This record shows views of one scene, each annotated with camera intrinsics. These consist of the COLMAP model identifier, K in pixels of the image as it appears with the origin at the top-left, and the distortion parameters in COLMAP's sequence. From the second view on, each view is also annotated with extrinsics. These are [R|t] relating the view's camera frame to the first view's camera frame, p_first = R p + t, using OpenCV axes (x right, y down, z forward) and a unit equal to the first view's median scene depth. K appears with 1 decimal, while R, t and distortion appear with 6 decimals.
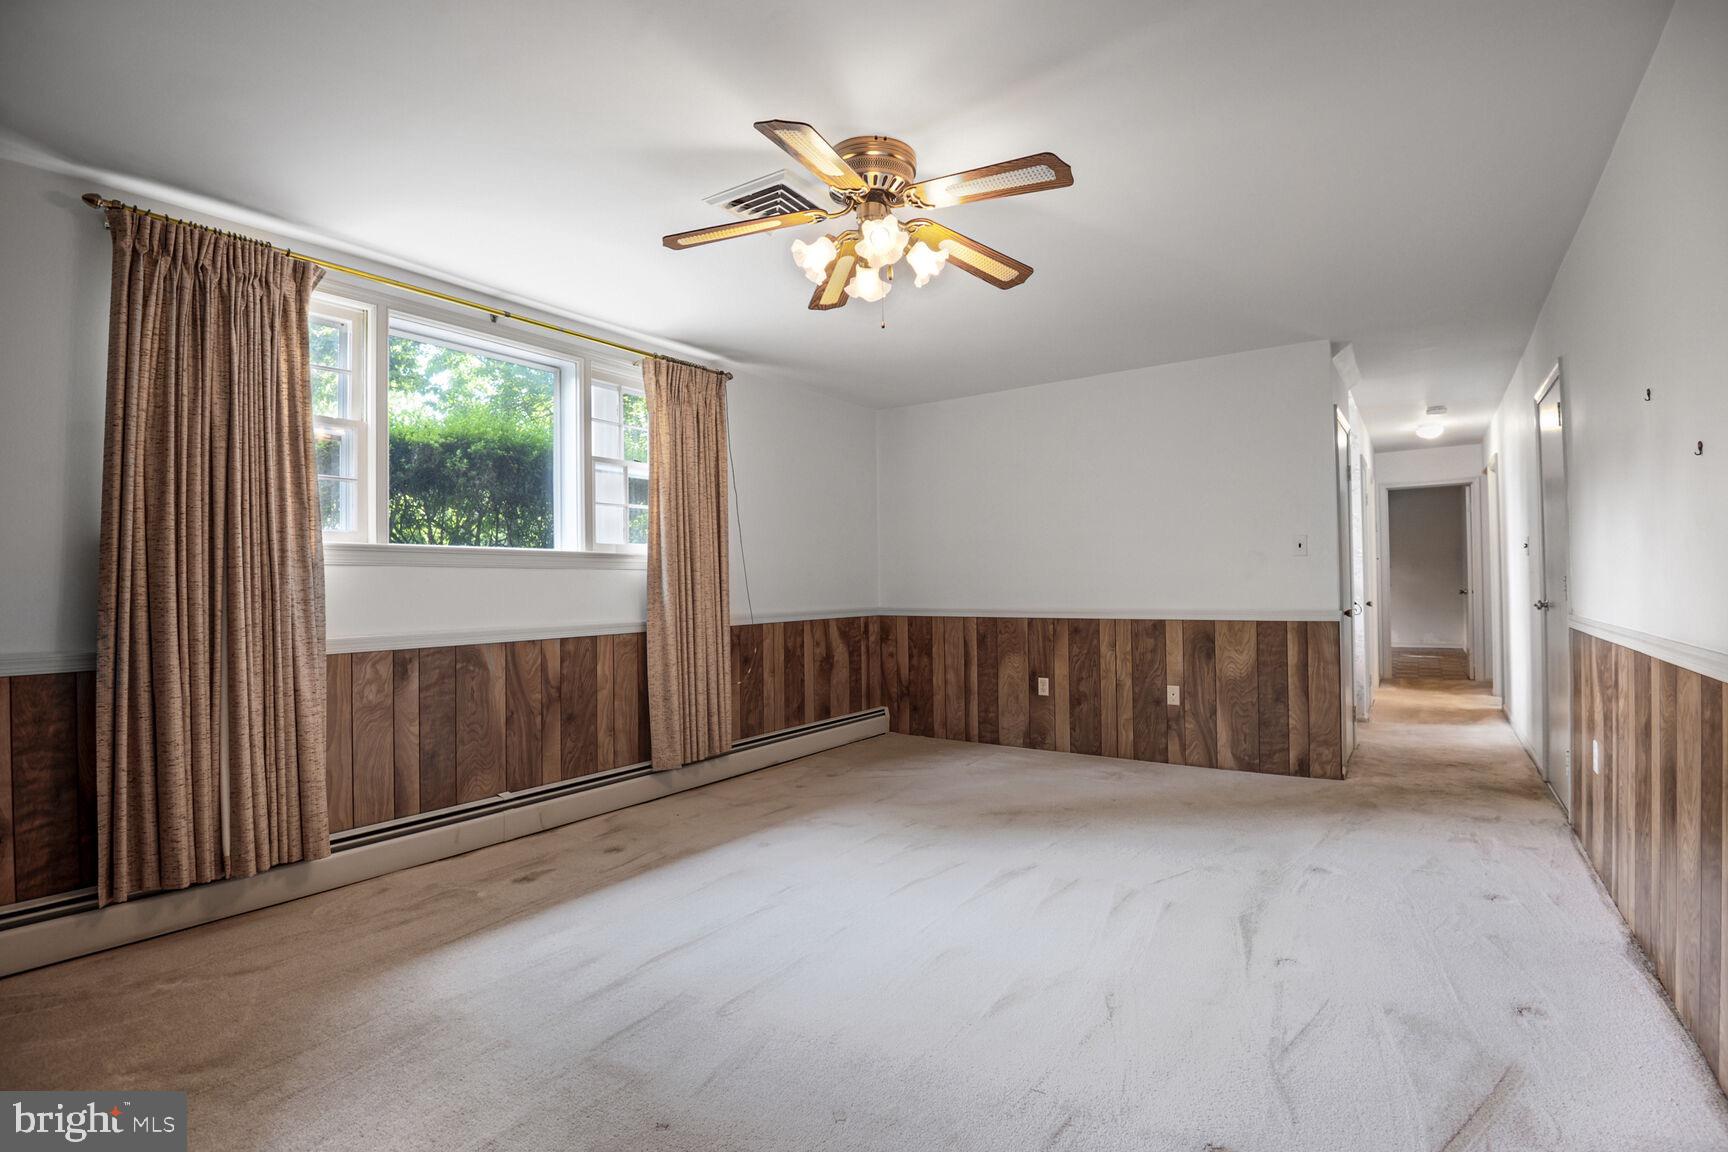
lens RADIAL K [[816.9, 0, 863.8], [0, 816.9, 579.1], [0, 0, 1]] dist [-0.028554, -0.008330]
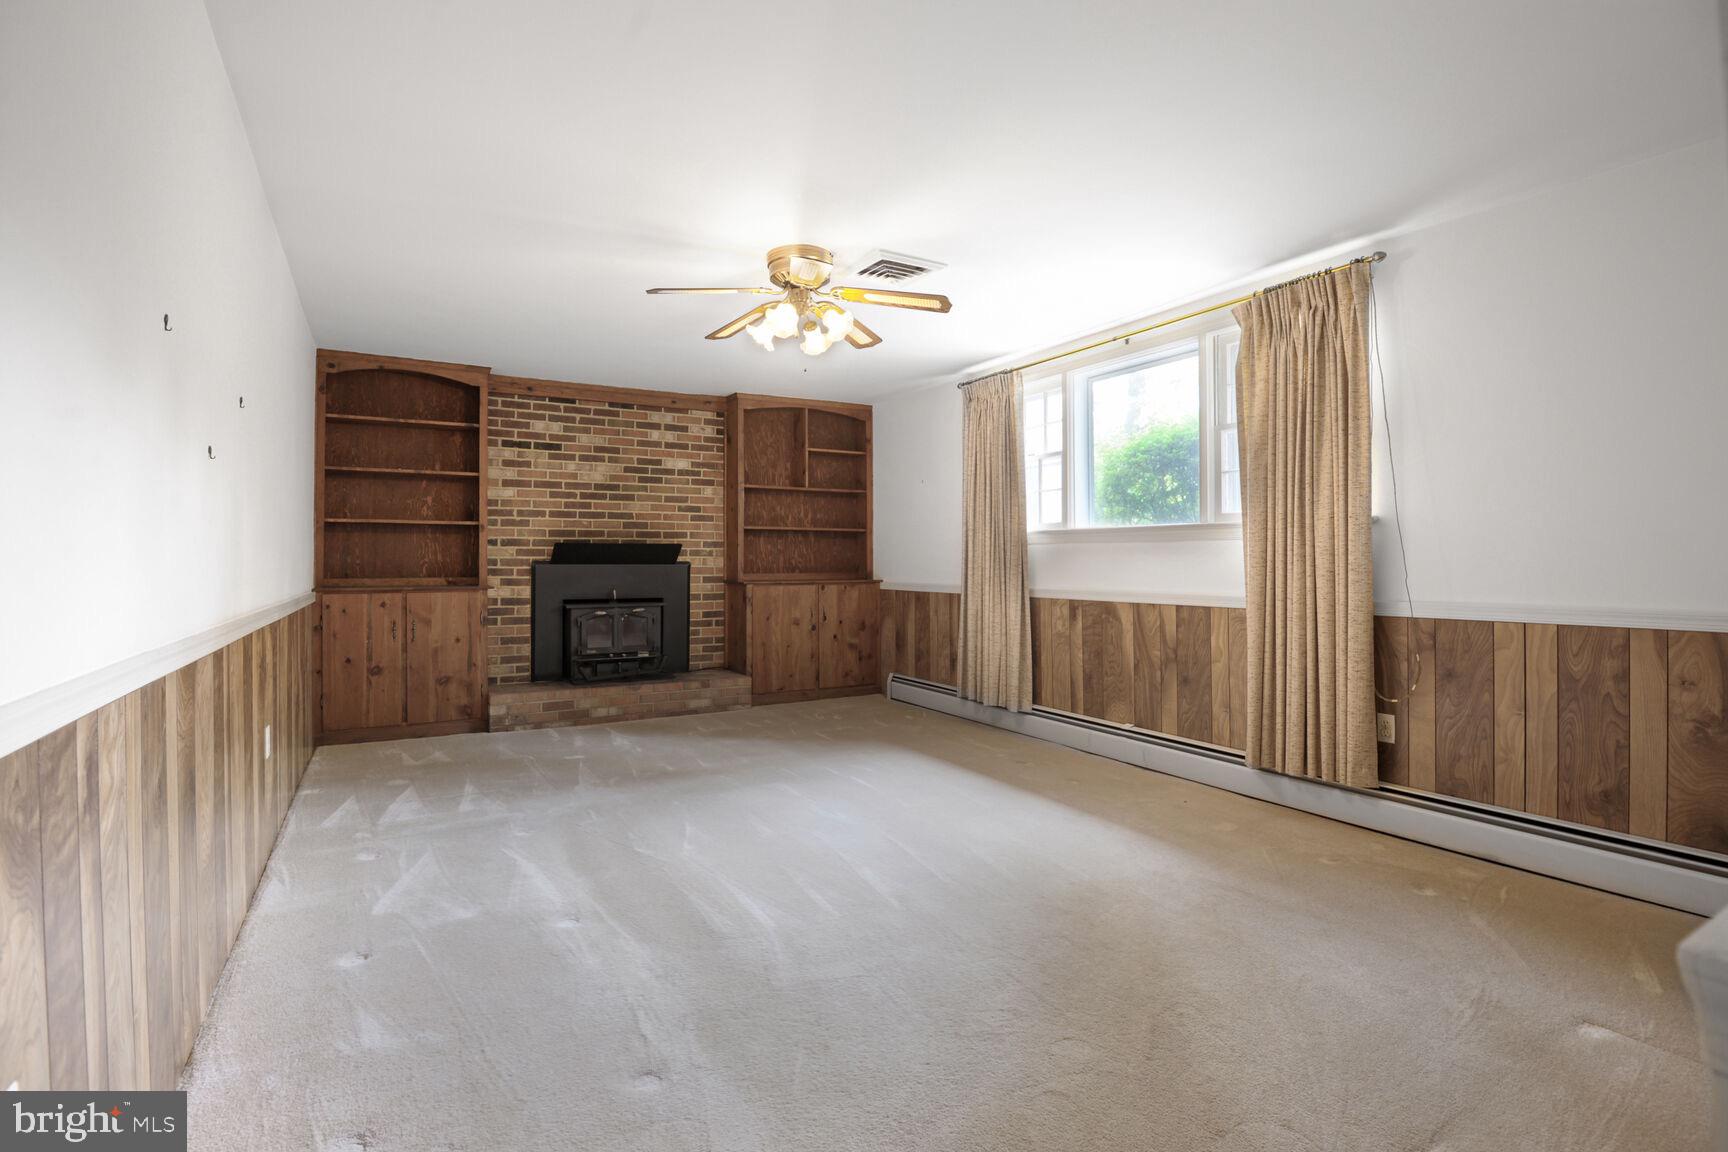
lens RADIAL K [[816.9, 0, 862.7], [0, 816.9, 563.6], [0, 0, 1]] dist [-0.028554, -0.008330]
pose [[-0.440636, 0.016518, -0.897534, 0.809712], [0.013566, 0.999839, 0.011741, -0.001104], [0.897584, -0.007002, -0.440789, 1.134166]]
